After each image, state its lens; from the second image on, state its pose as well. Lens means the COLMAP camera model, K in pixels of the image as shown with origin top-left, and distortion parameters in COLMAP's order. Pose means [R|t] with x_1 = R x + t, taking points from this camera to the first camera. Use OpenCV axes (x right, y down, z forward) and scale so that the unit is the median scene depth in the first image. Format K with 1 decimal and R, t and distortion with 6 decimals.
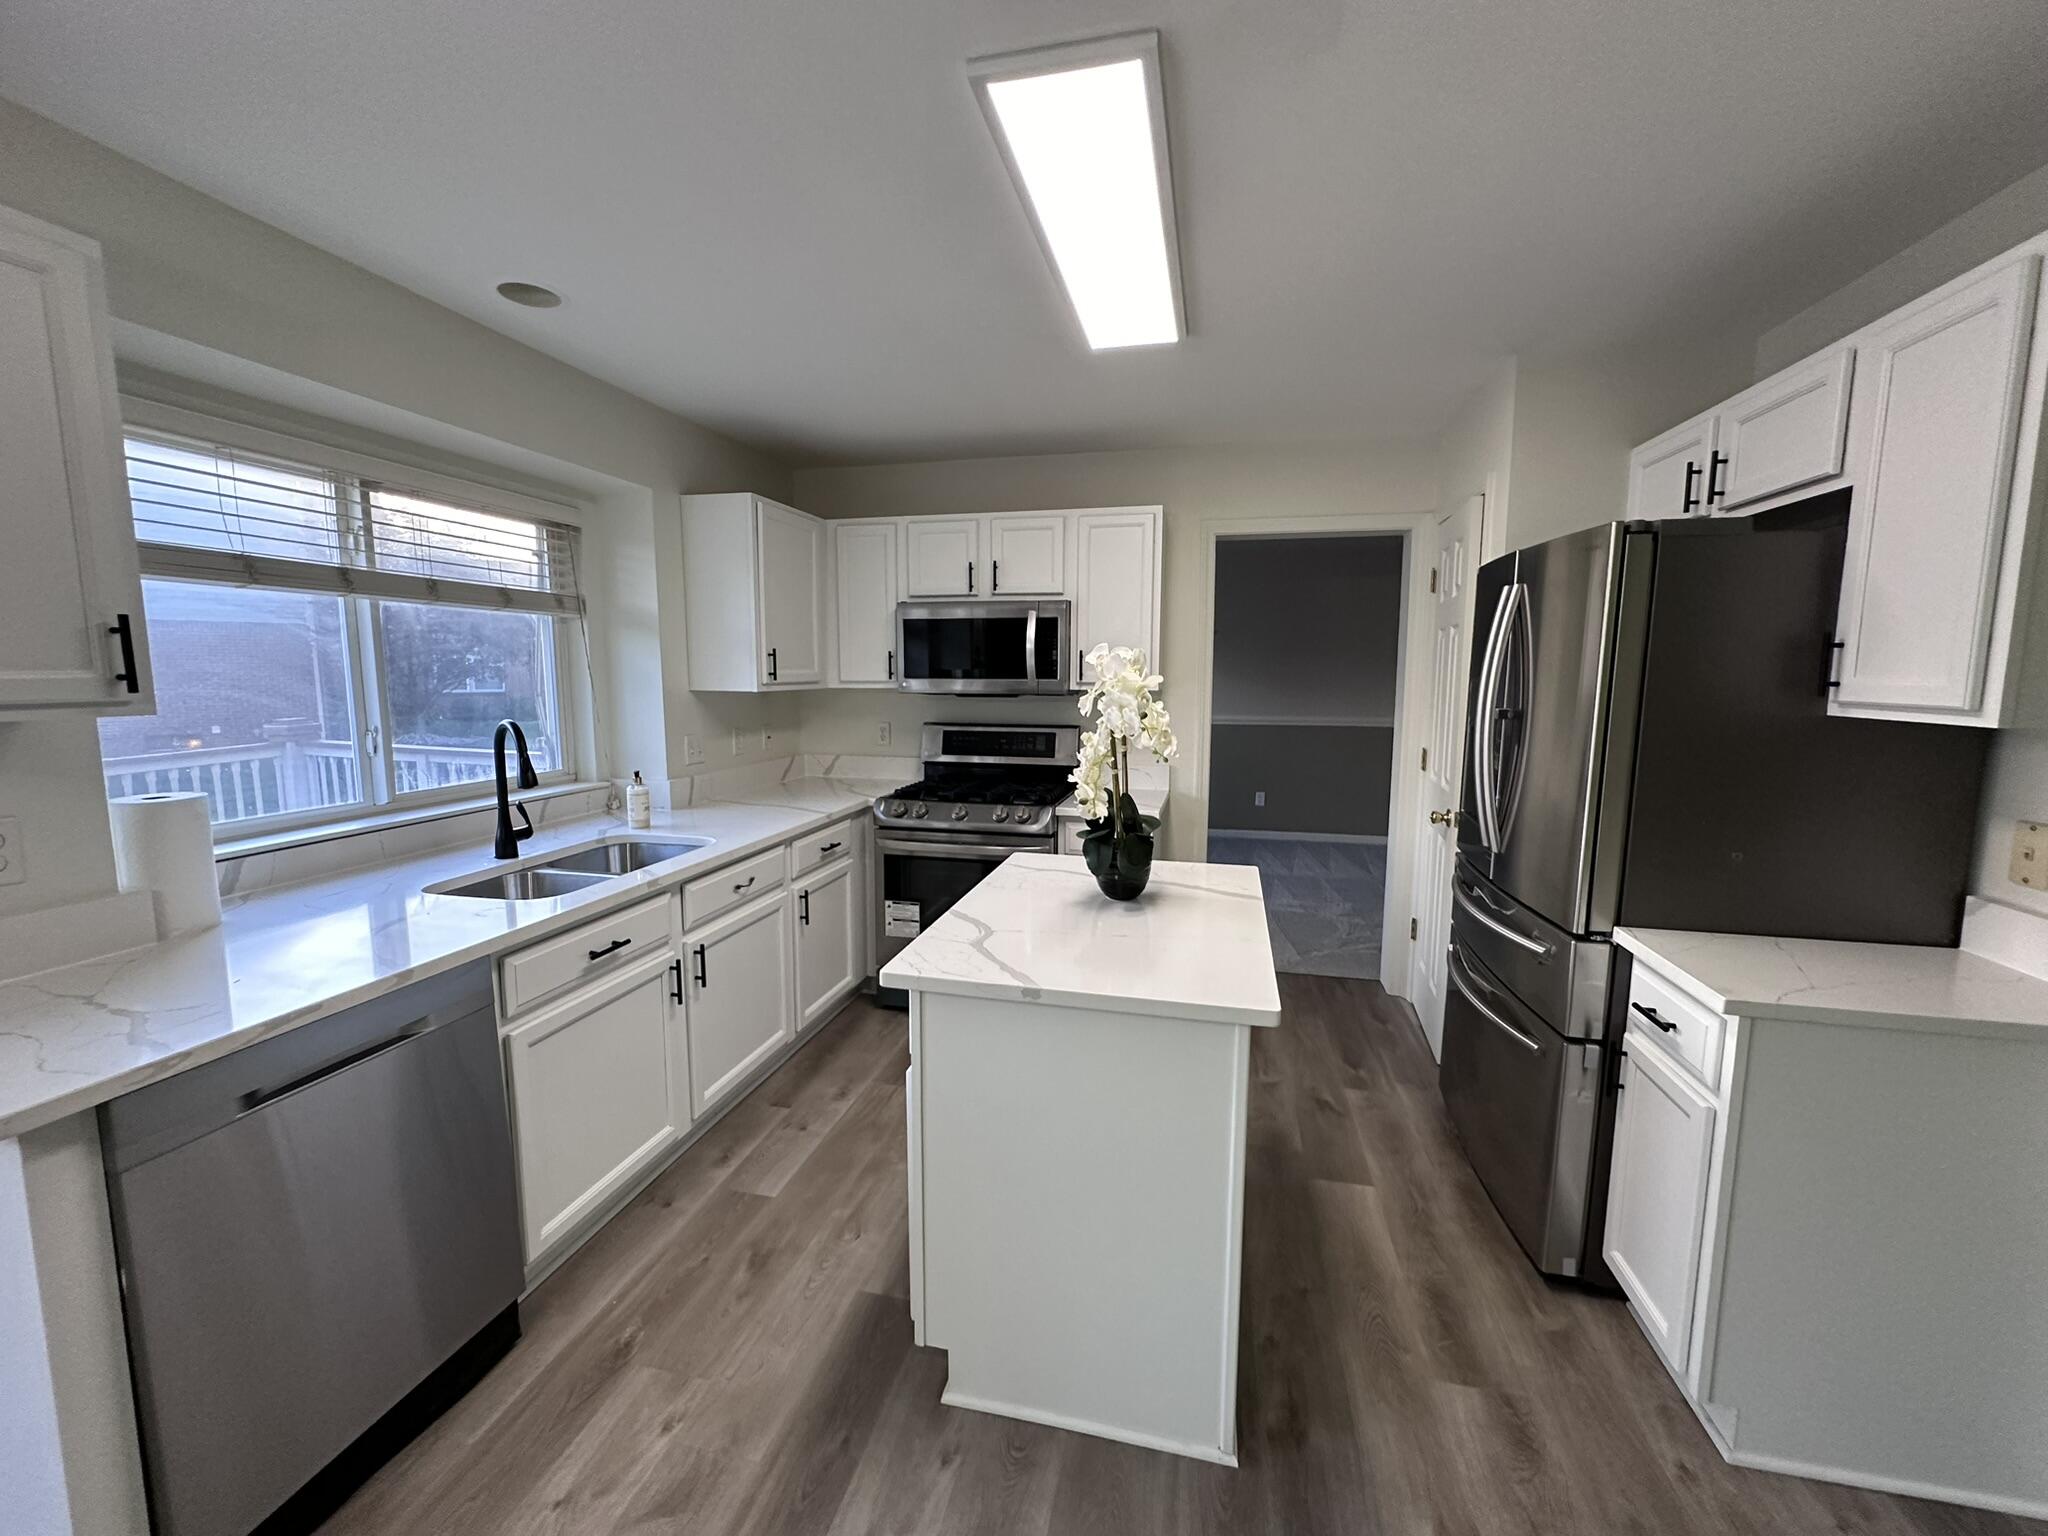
lens RADIAL K [[816.8, 0, 1021.1], [0, 816.8, 766.8], [0, 0, 1]] dist [-0.000618, 0.000547]
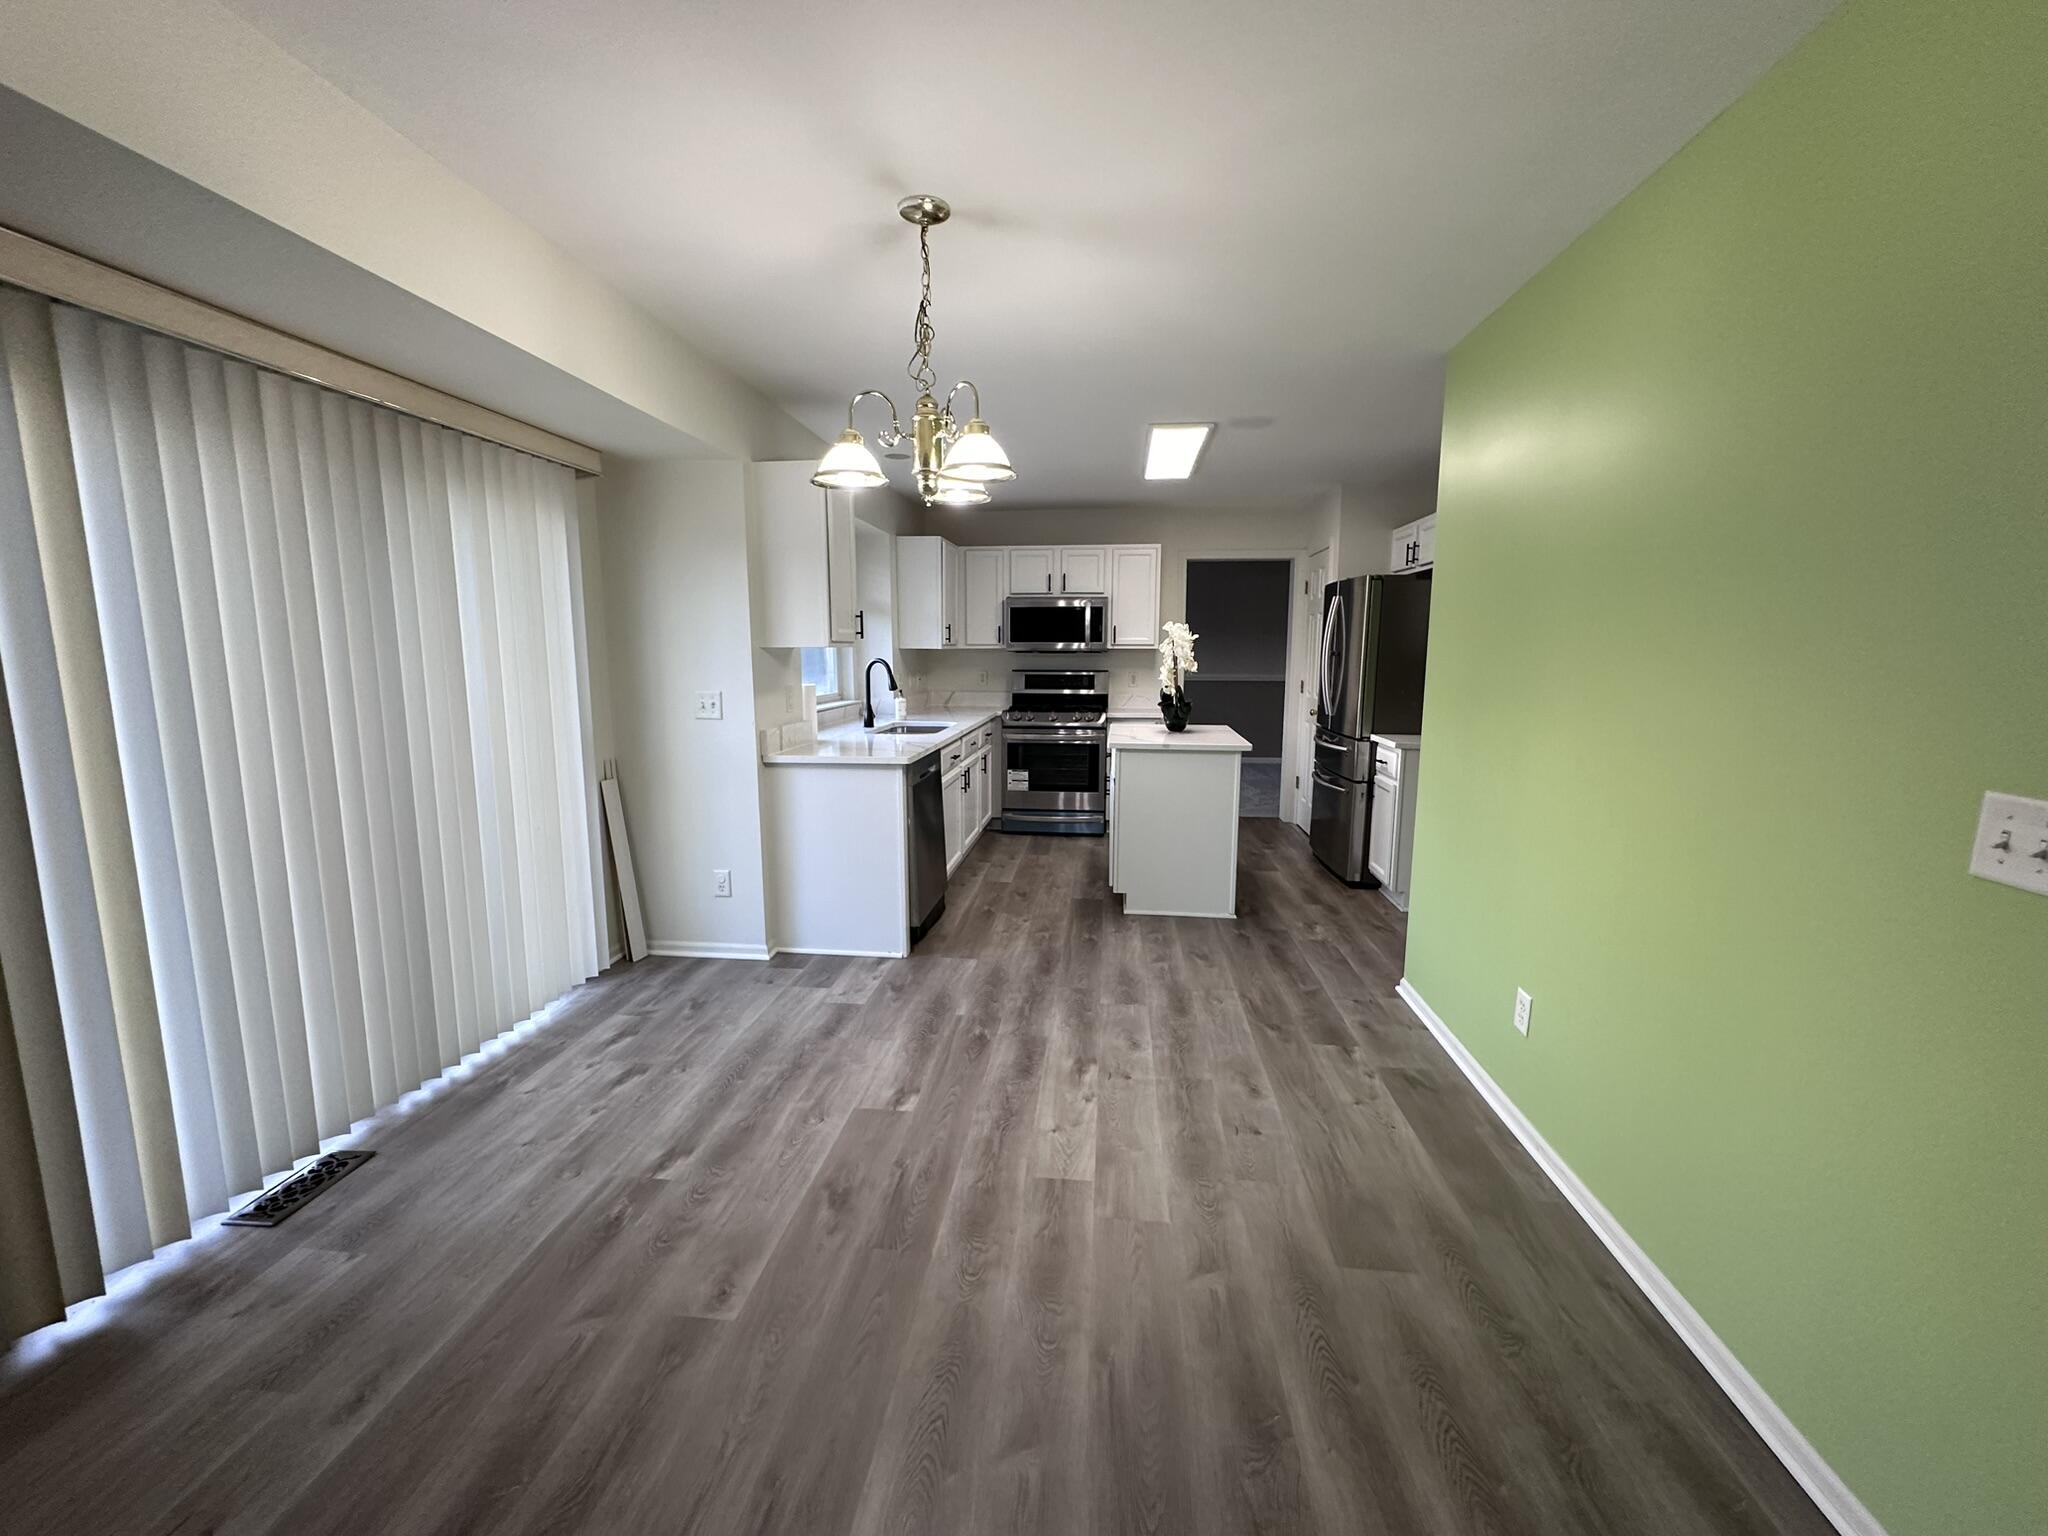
lens RADIAL K [[816.8, 0, 1018.9], [0, 816.8, 768.0], [0, 0, 1]] dist [-0.000618, 0.000547]
pose [[0.993160, -0.019566, 0.115112, -0.498488], [0.016460, 0.999476, 0.027879, 0.162315], [-0.115597, -0.025793, 0.992961, -1.063514]]
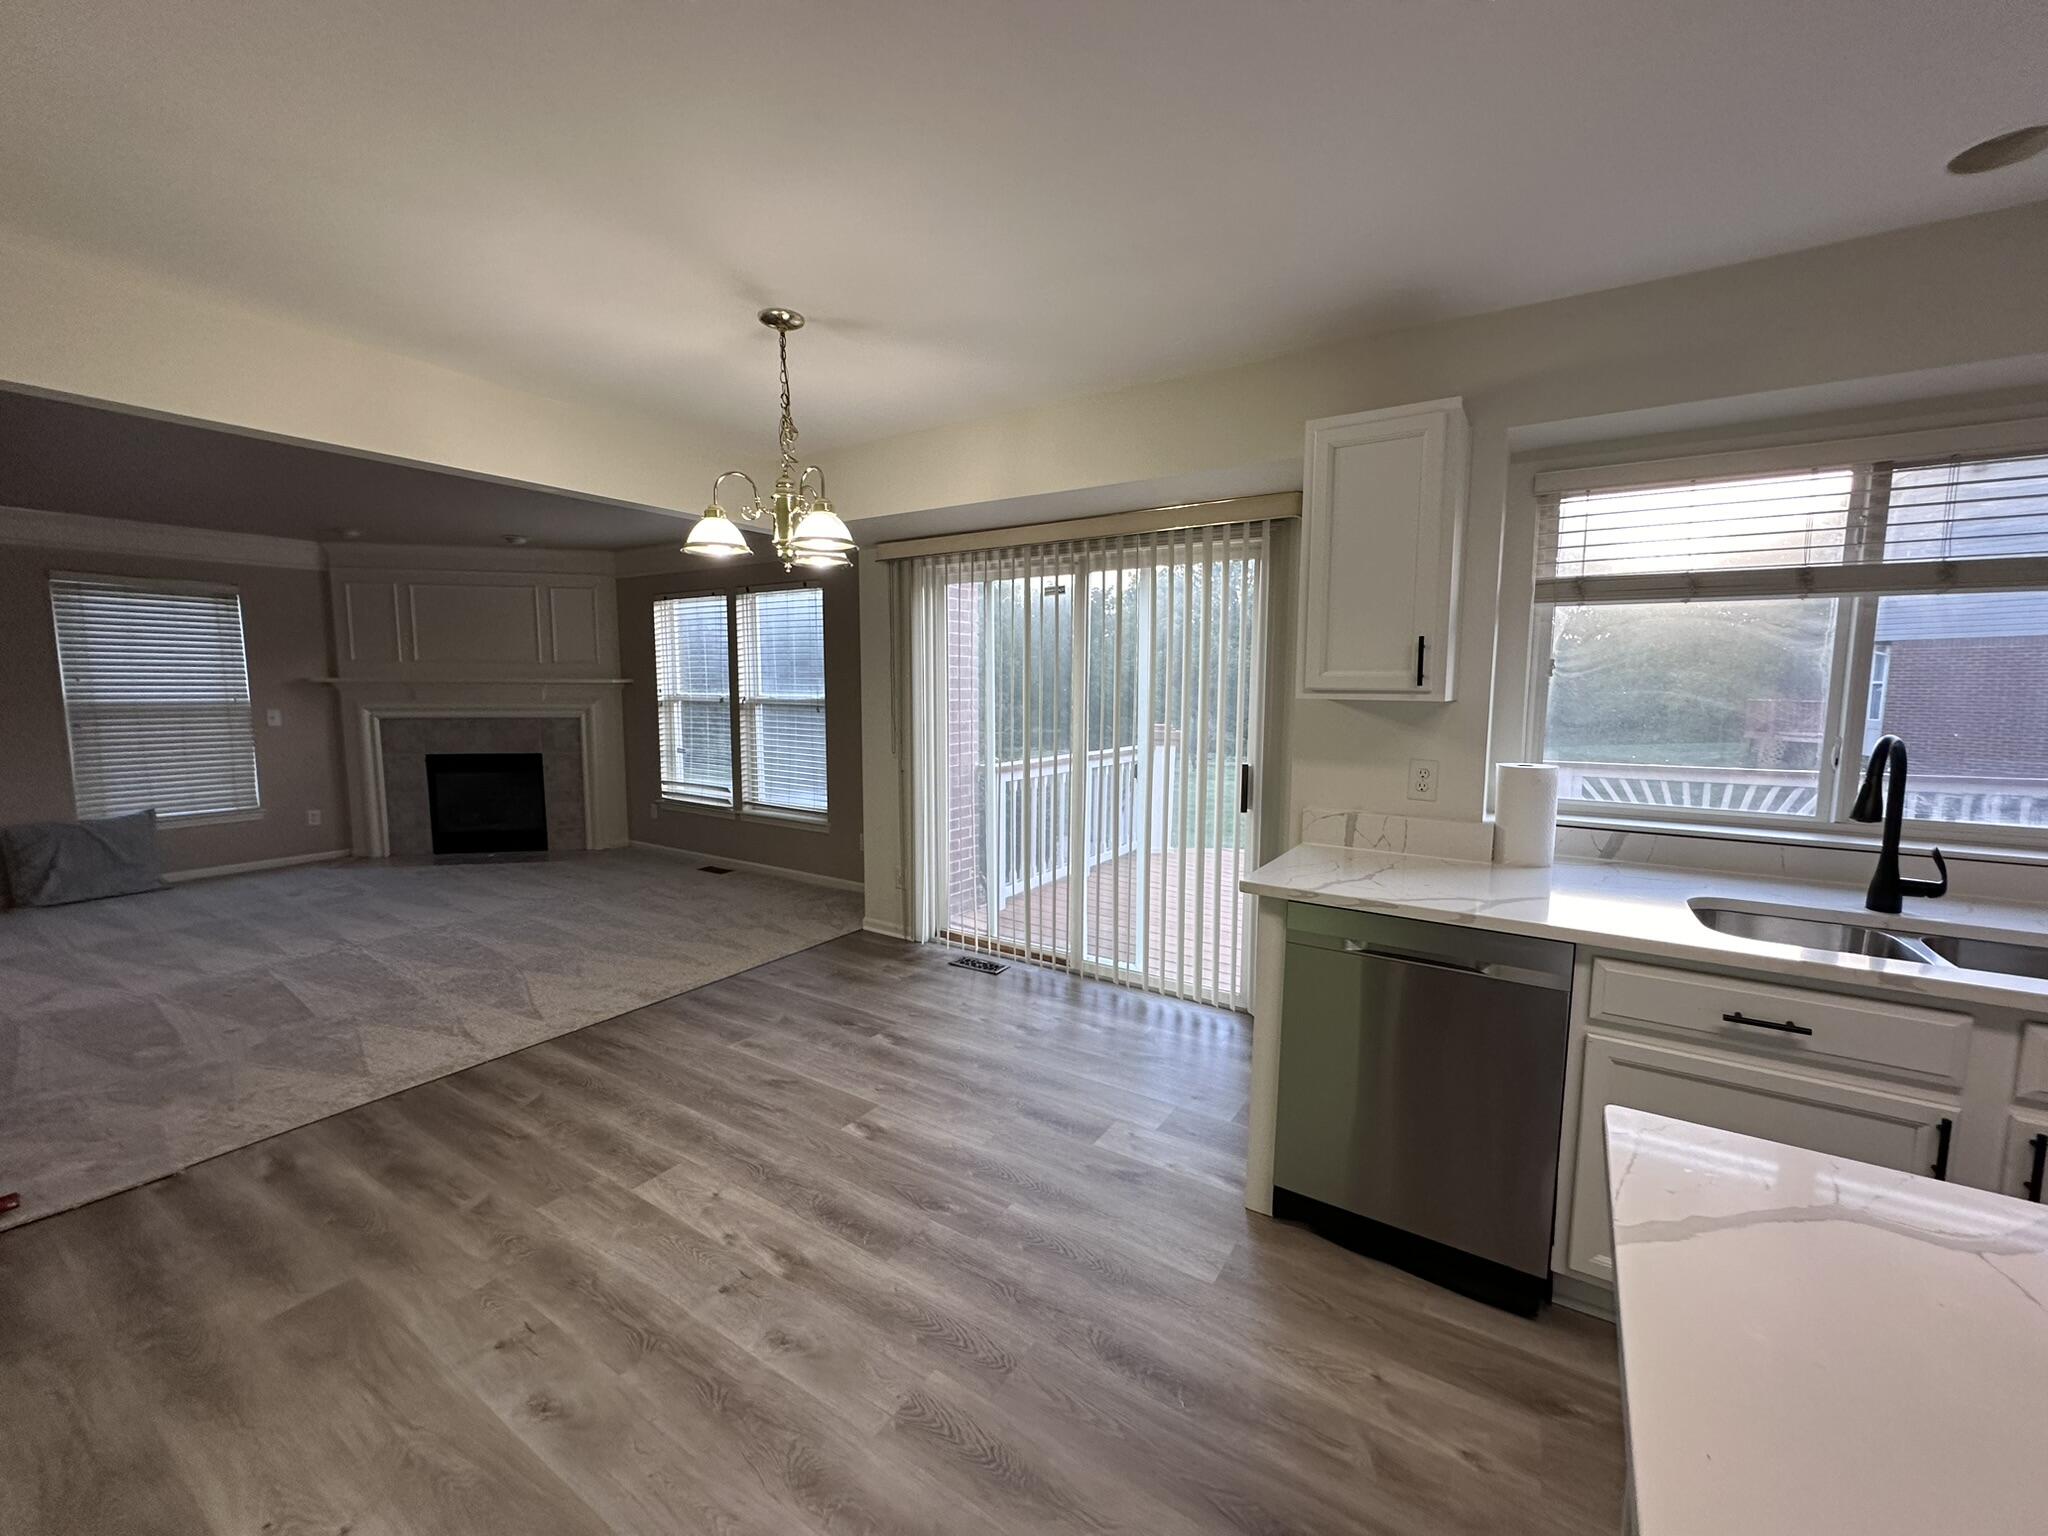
lens RADIAL K [[816.8, 0, 1026.1], [0, 816.8, 767.9], [0, 0, 1]] dist [-0.000618, 0.000547]
pose [[-0.335080, 0.091828, -0.937704, 0.373977], [-0.118303, 0.983262, 0.138564, -0.035411], [0.934733, 0.157364, -0.318608, 0.461653]]
